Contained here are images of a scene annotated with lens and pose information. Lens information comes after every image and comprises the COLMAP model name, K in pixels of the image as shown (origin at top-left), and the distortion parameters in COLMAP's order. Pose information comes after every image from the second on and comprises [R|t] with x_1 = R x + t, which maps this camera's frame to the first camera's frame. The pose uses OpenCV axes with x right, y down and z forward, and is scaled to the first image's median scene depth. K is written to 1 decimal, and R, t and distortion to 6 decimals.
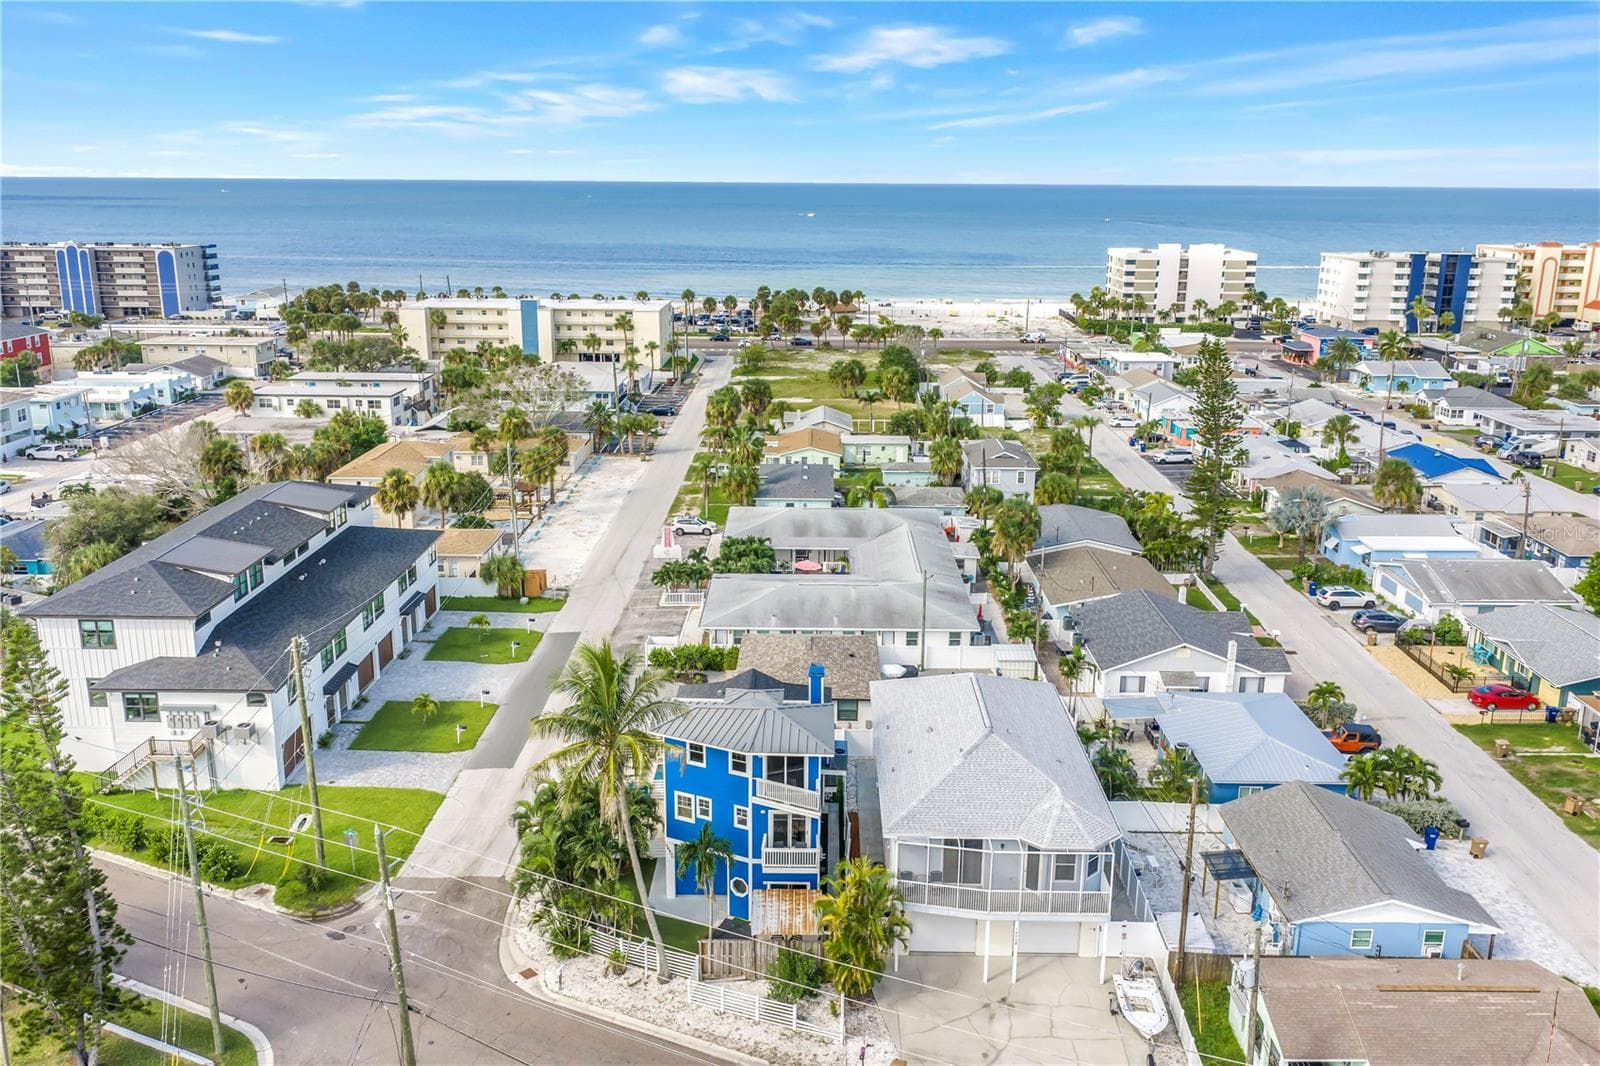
lens RADIAL K [[1315.3, 0, 800.0], [0, 1315.3, 533.0], [0, 0, 1]] dist [0.019745, -0.036533]
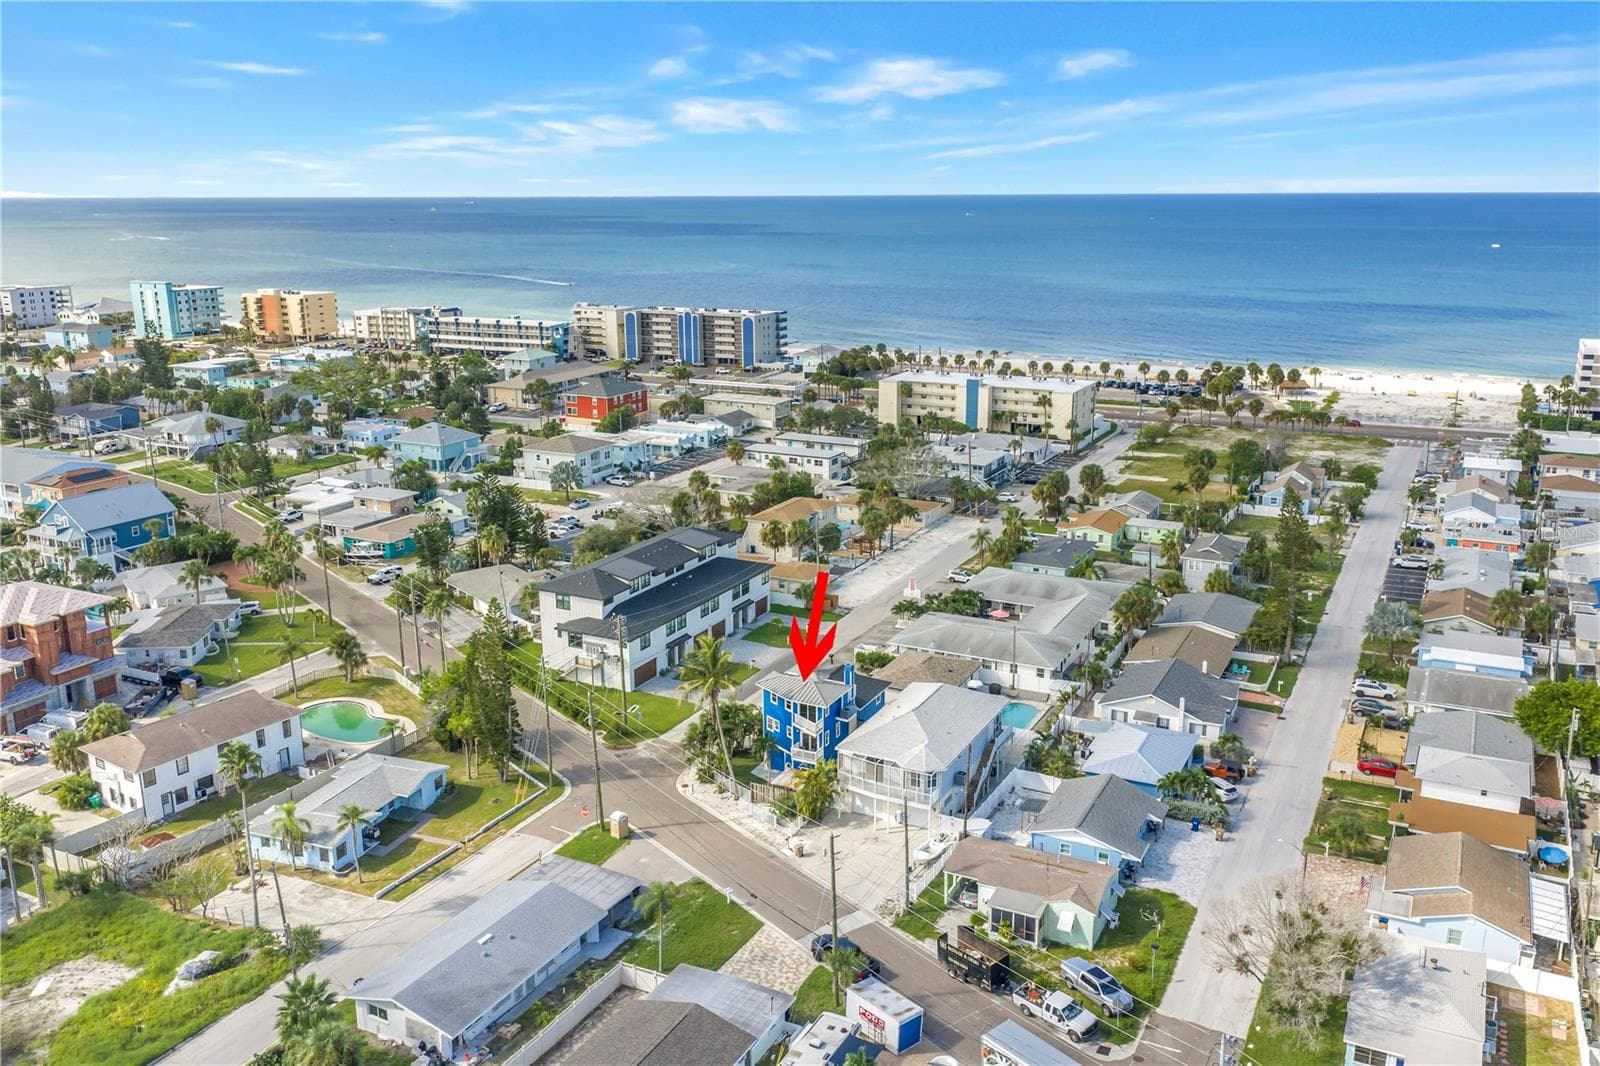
lens RADIAL K [[1315.3, 0, 800.0], [0, 1315.3, 533.0], [0, 0, 1]] dist [0.019745, -0.036533]
pose [[0.894384, 0.101658, -0.435594, 0.458064], [-0.105030, 0.994334, 0.016402, -0.069202], [0.434794, 0.031081, 0.899994, -0.460045]]
